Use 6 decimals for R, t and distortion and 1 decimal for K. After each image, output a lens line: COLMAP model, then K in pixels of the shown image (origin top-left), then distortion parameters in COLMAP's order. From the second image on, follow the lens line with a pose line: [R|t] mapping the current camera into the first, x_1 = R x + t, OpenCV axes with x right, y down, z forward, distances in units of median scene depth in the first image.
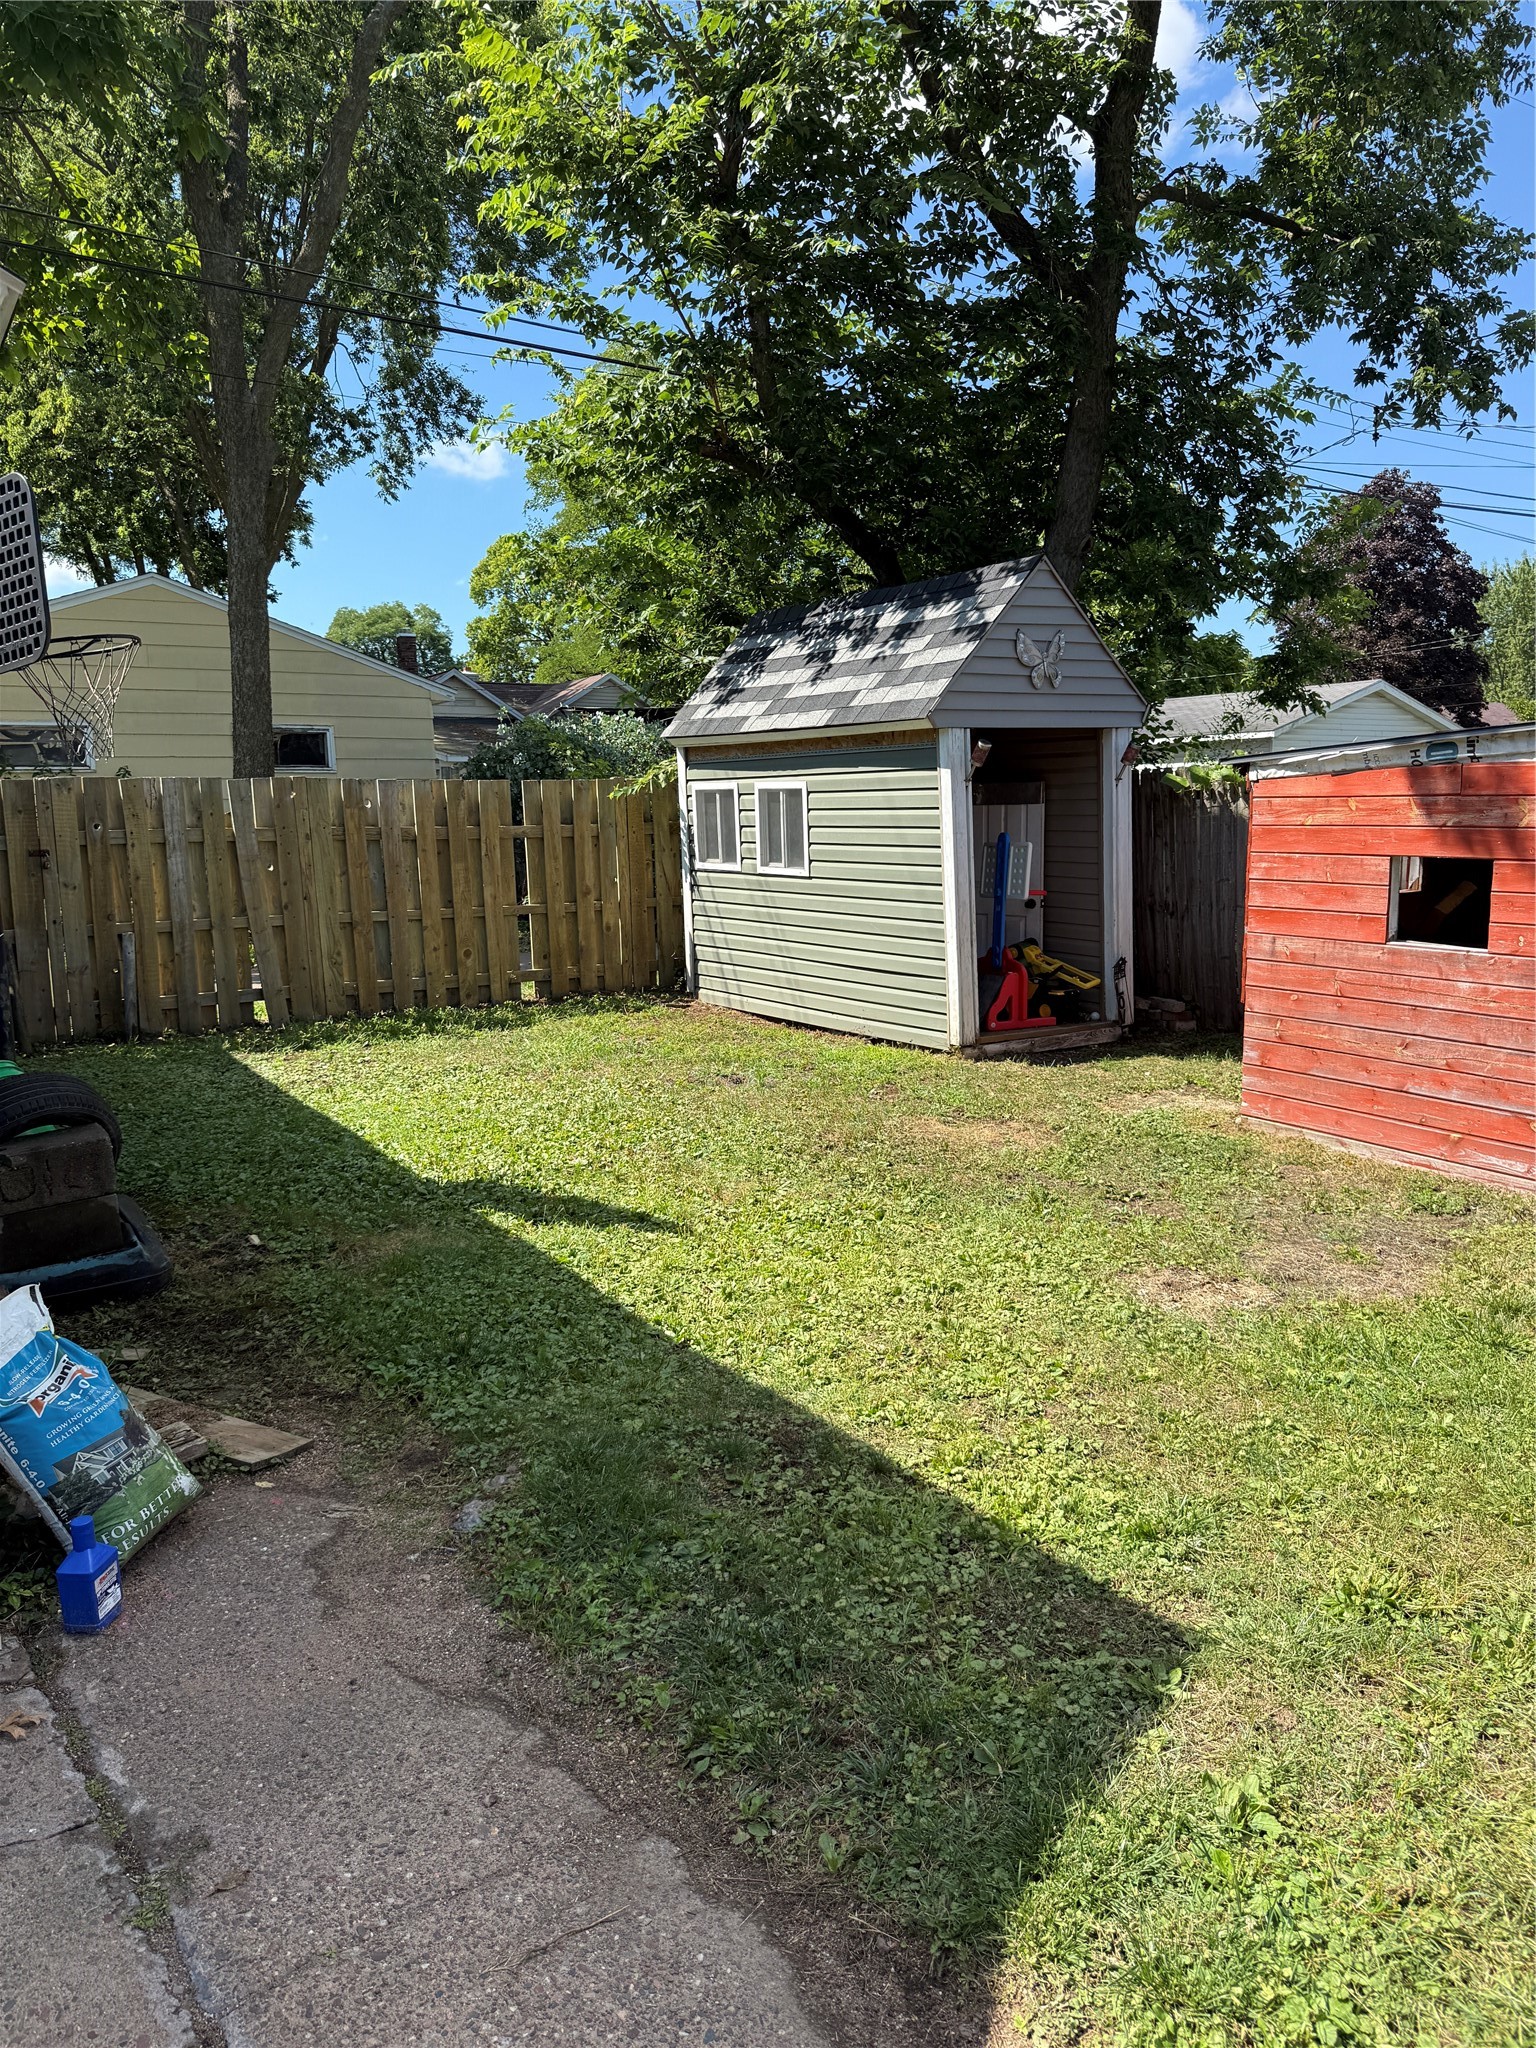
lens RADIAL K [[1450.1, 0, 753.0], [0, 1450.1, 1019.8], [0, 0, 1]] dist [0.056333, -0.072984]
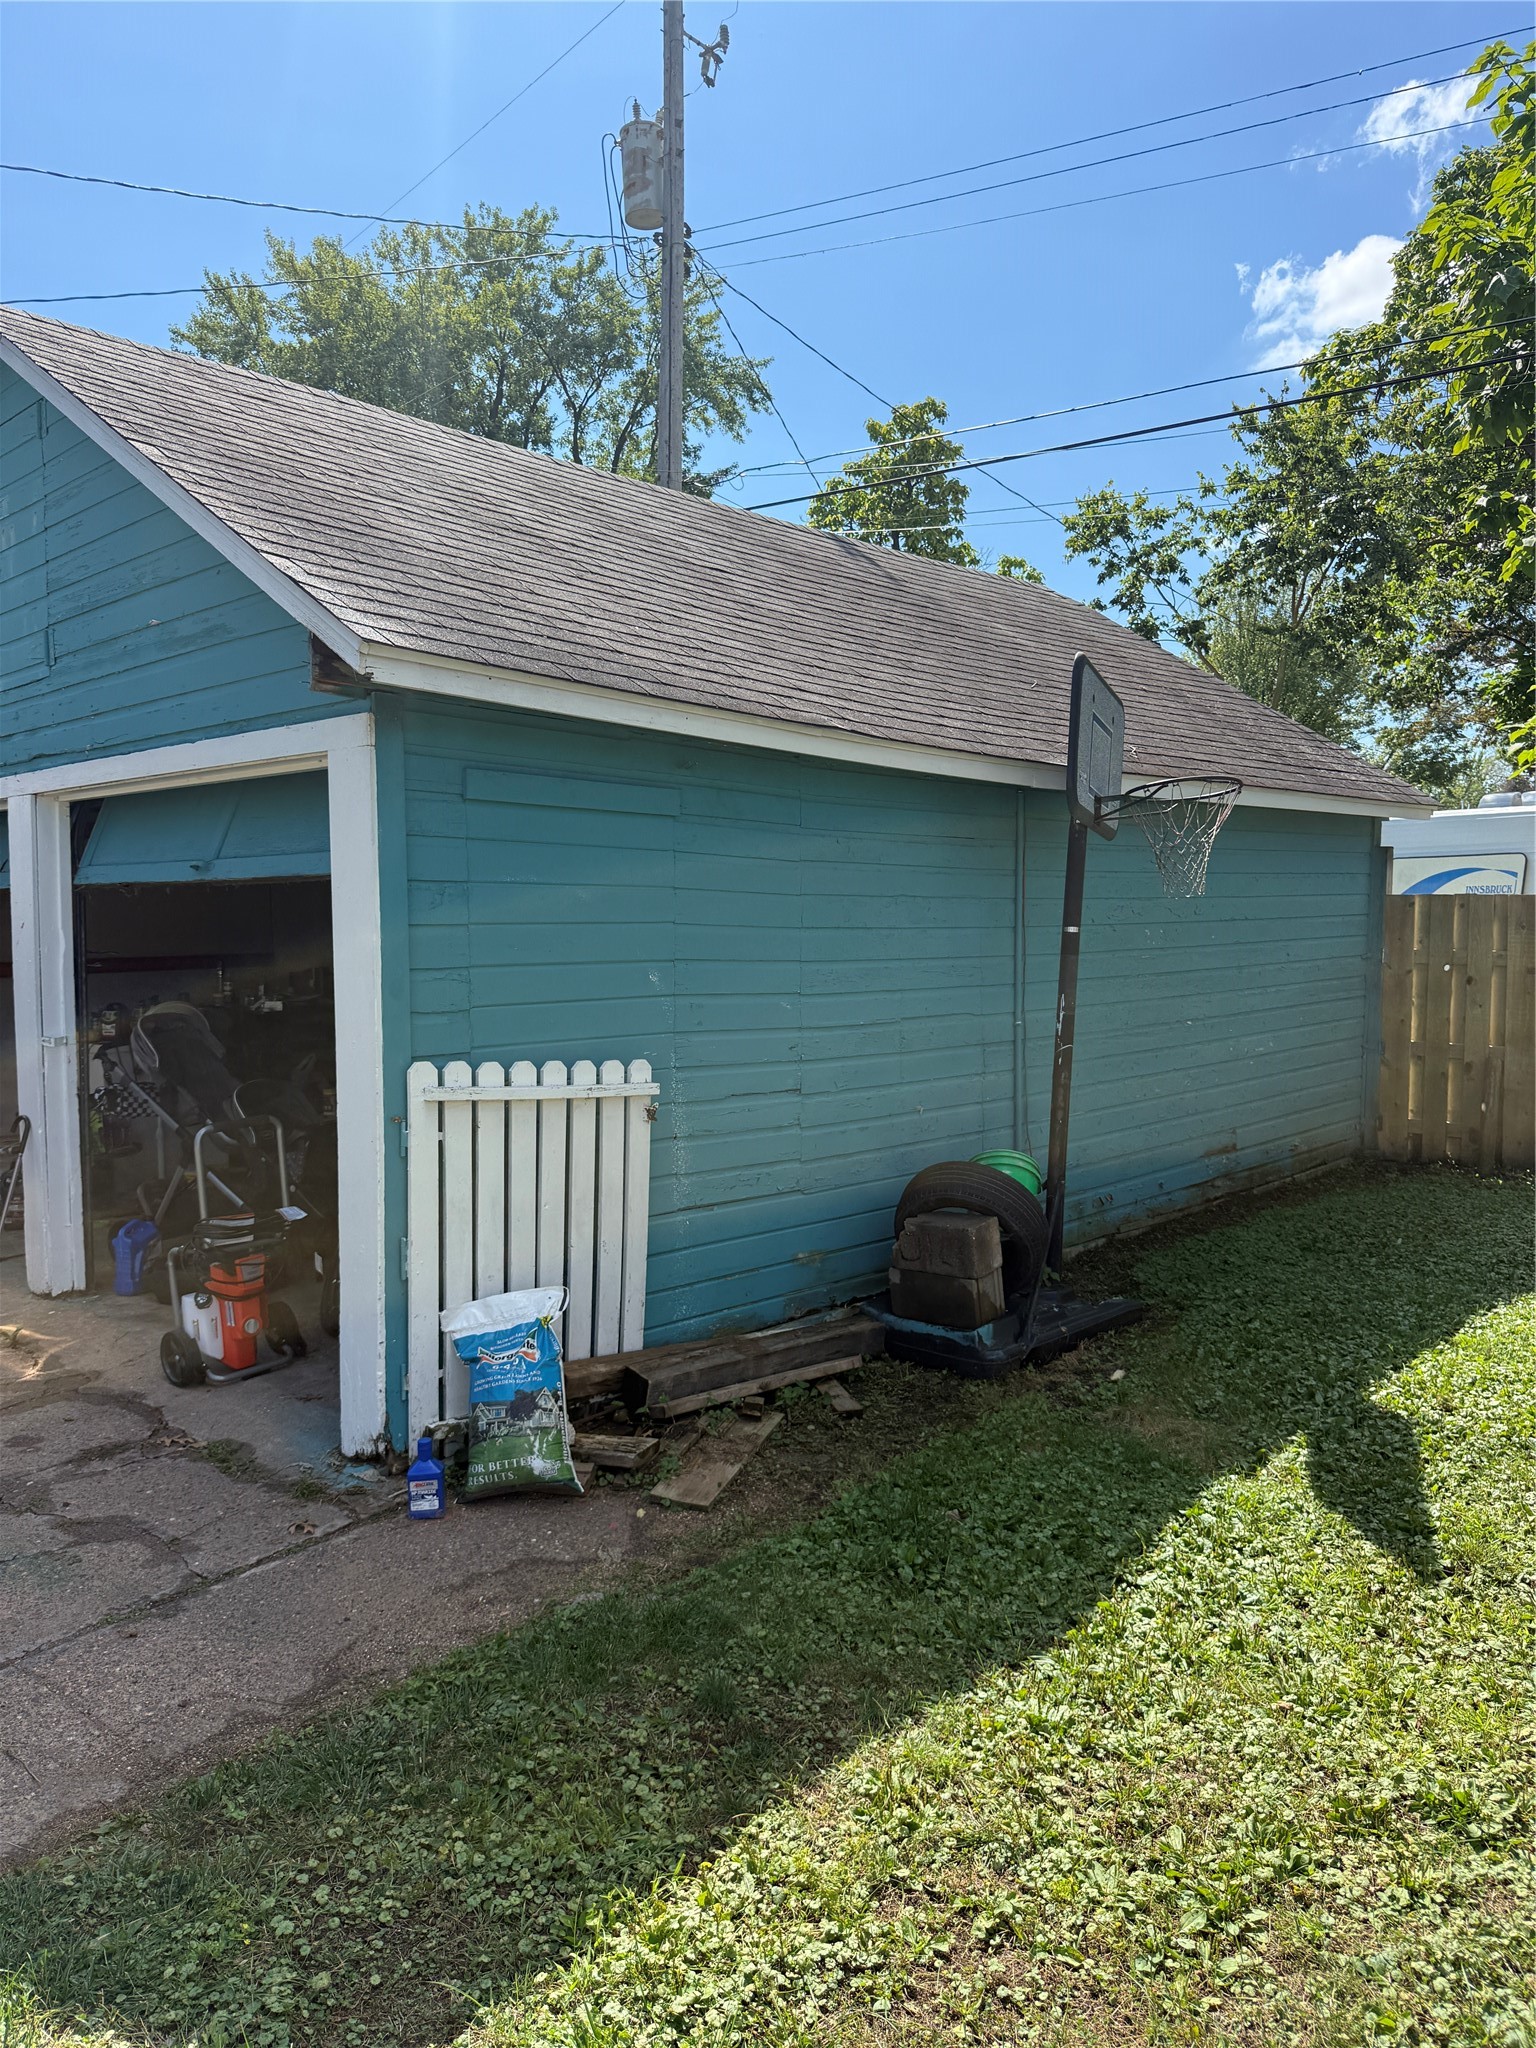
lens RADIAL K [[1450.1, 0, 773.5], [0, 1450.1, 1004.3], [0, 0, 1]] dist [0.056333, -0.072984]
pose [[0.249066, 0.088774, -0.964409, 0.547966], [-0.148529, 0.987511, 0.052542, -0.119630], [0.957029, 0.130156, 0.259141, 0.488733]]
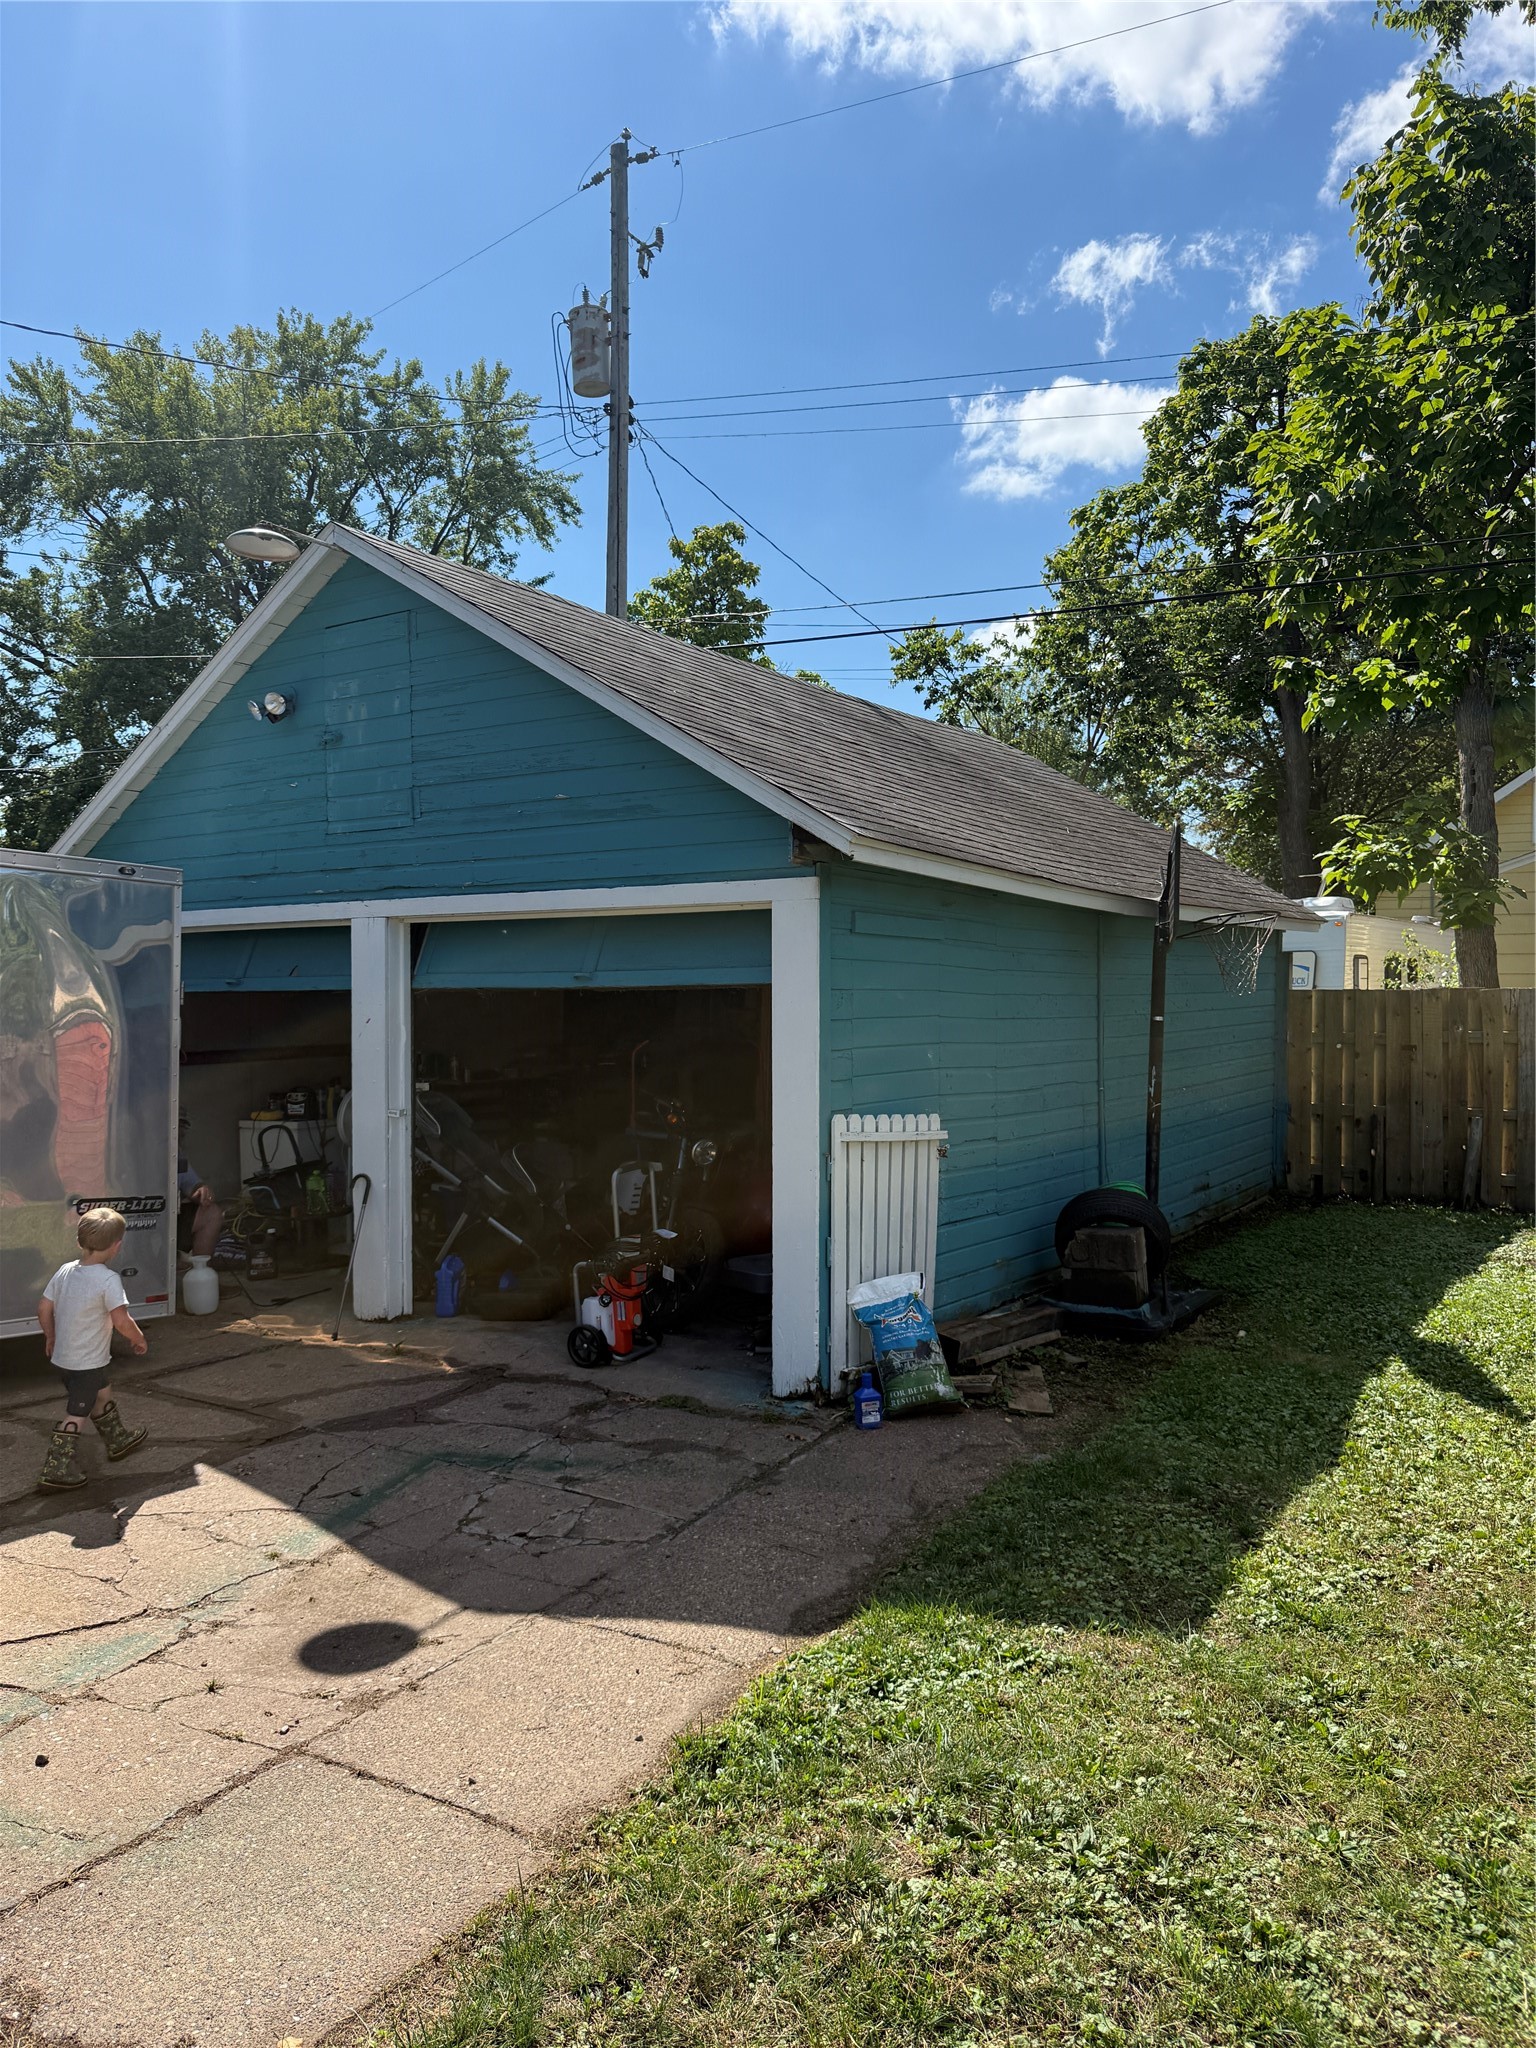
lens RADIAL K [[1450.1, 0, 772.8], [0, 1450.1, 1024.1], [0, 0, 1]] dist [0.056333, -0.072984]
pose [[0.417529, 0.042483, -0.907670, 0.750337], [-0.142182, 0.989657, -0.019084, -0.055446], [0.897471, 0.137022, 0.419250, -0.042110]]
